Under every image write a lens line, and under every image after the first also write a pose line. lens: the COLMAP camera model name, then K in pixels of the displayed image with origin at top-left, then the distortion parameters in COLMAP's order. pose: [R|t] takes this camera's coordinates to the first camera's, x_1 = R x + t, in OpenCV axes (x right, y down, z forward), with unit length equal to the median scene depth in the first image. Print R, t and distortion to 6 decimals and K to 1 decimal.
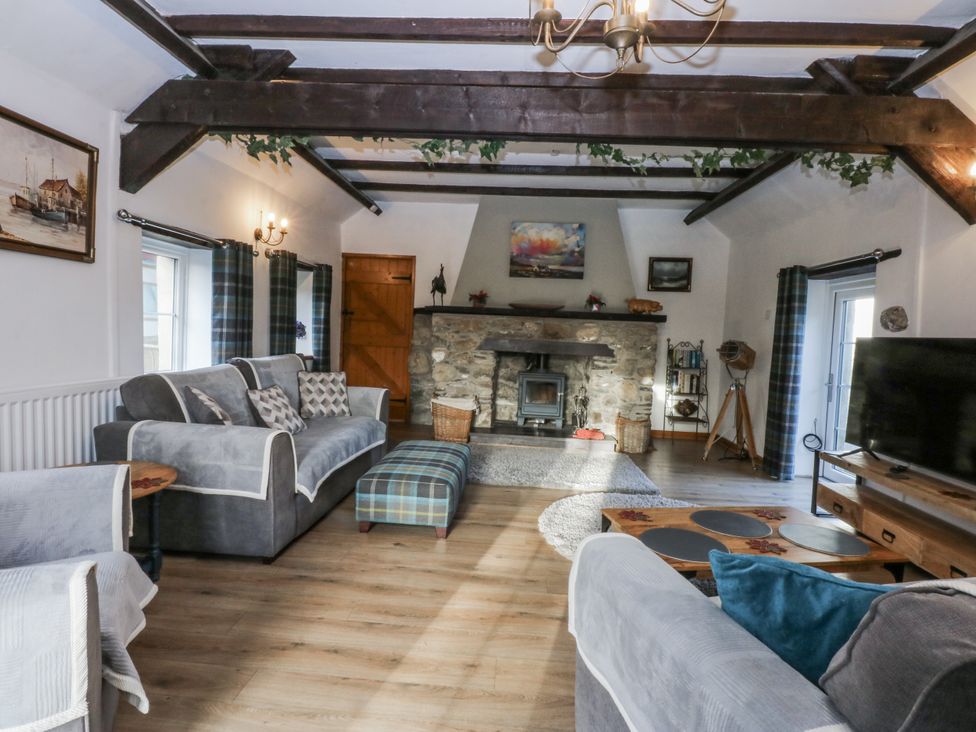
lens RADIAL K [[506.8, 0, 492.2], [0, 506.8, 355.5], [0, 0, 1]] dist [0.002100, -0.014364]
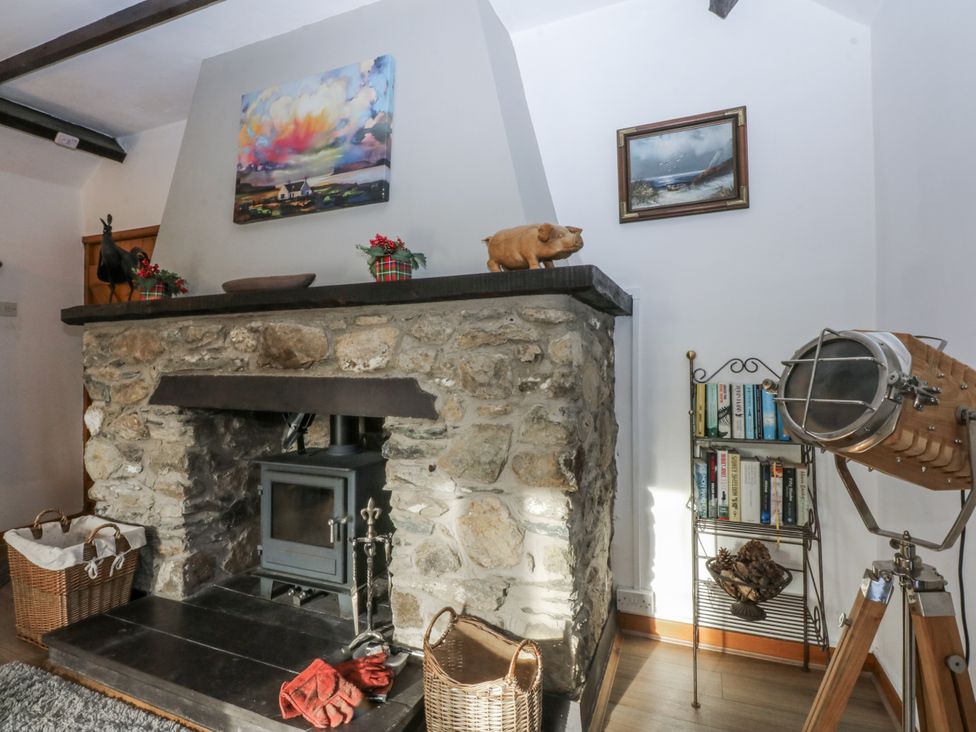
lens RADIAL K [[506.8, 0, 492.5], [0, 506.8, 354.7], [0, 0, 1]] dist [0.002100, -0.014364]
pose [[0.945764, -0.057525, -0.319721, 0.365293], [0.034976, 0.996507, -0.075832, -0.010779], [0.322966, 0.060537, 0.944472, 0.700777]]
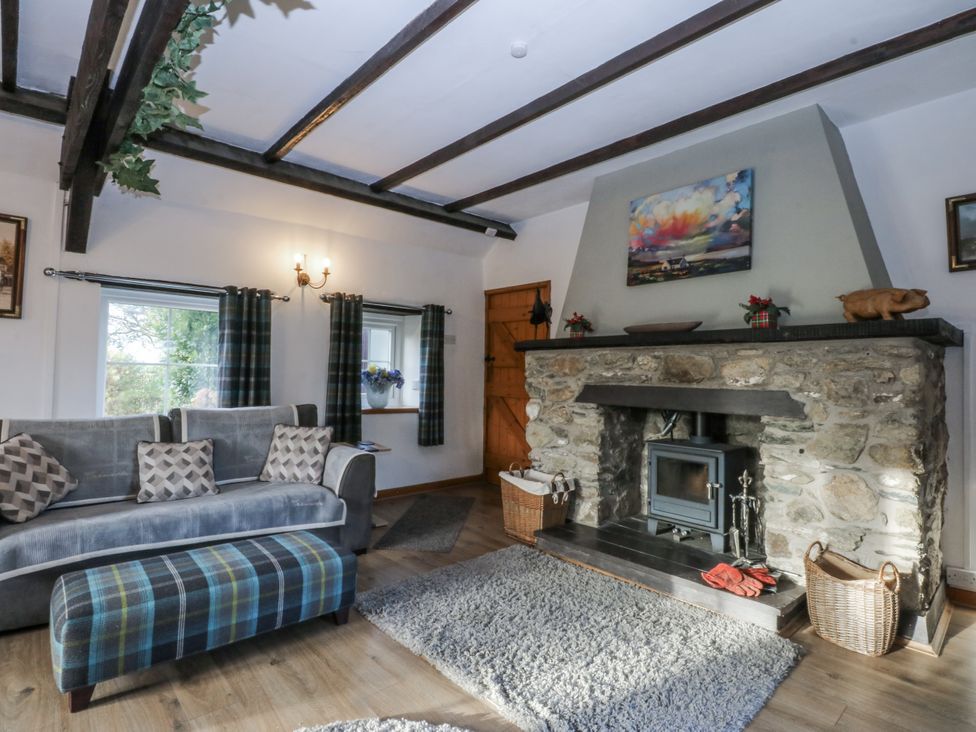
lens RADIAL K [[506.8, 0, 493.2], [0, 506.8, 354.0], [0, 0, 1]] dist [0.002100, -0.014364]
pose [[0.721350, -0.062887, -0.689710, 0.350428], [-0.016294, 0.994052, -0.107679, -0.000907], [0.692379, 0.088913, 0.716035, 0.450577]]
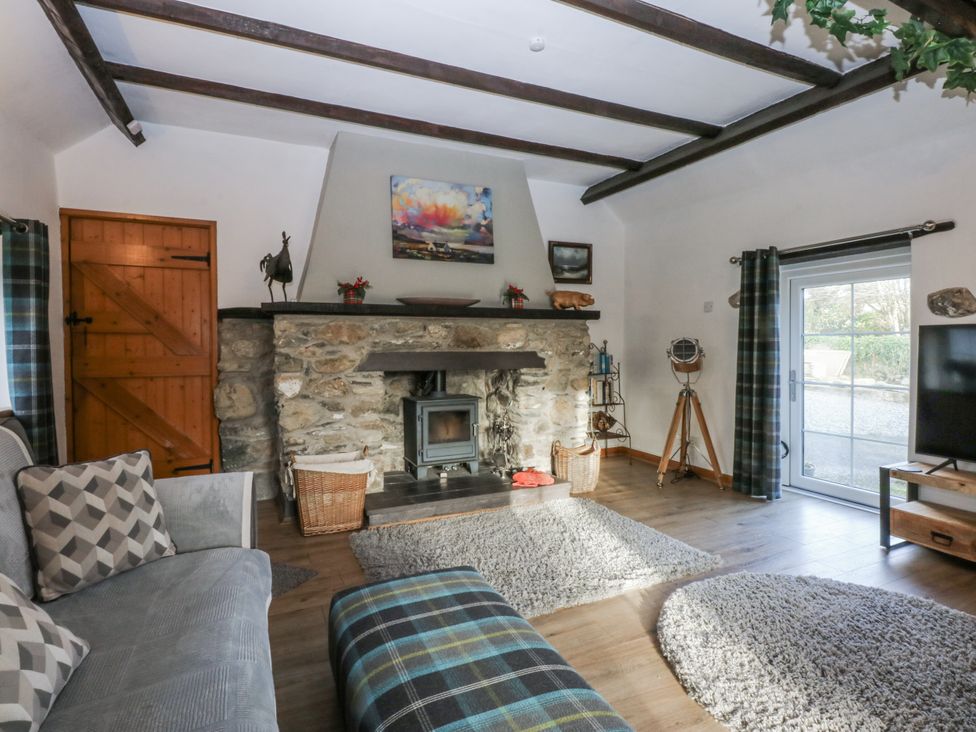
lens RADIAL K [[506.8, 0, 492.4], [0, 506.8, 354.3], [0, 0, 1]] dist [0.002100, -0.014364]
pose [[0.879298, -0.058963, 0.472608, -0.176310], [0.066038, 0.997816, 0.001623, -0.022691], [-0.471672, 0.029783, 0.881271, 0.368961]]
